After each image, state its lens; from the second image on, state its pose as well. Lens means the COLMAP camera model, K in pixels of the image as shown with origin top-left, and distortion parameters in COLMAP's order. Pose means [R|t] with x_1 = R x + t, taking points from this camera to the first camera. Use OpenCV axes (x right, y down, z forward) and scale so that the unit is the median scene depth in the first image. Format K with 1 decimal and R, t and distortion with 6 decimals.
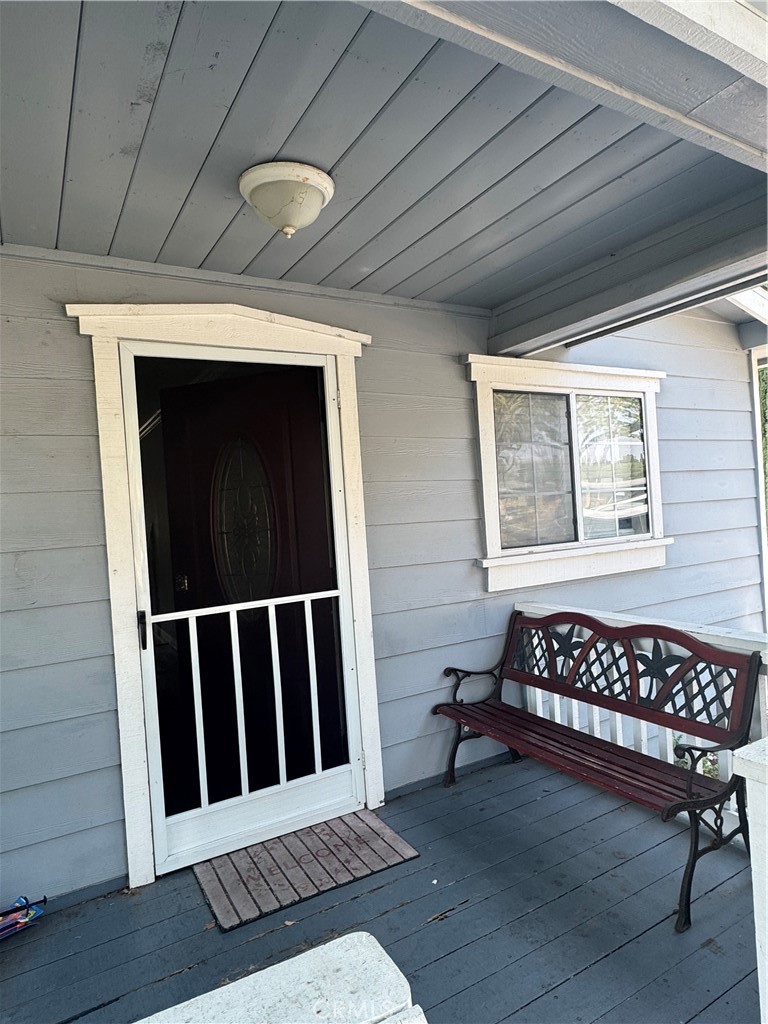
lens RADIAL K [[609.6, 0, 386.2], [0, 609.6, 515.9], [0, 0, 1]] dist [-0.005400, 0.000114]
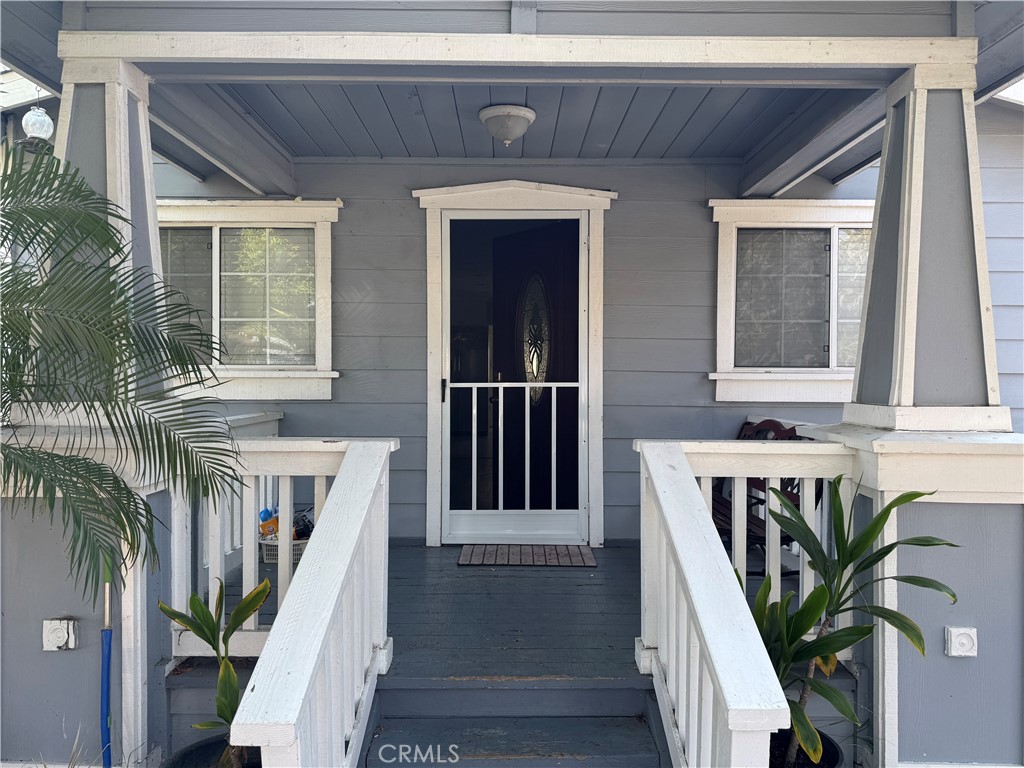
lens RADIAL K [[708.1, 0, 514.3], [0, 708.1, 390.0], [0, 0, 1]] dist [0.069883, 0.000009]
pose [[0.865470, 0.076553, -0.495078, 0.591847], [-0.063938, 0.997053, 0.042400, 0.080465], [0.496864, -0.005041, 0.867814, -0.460745]]
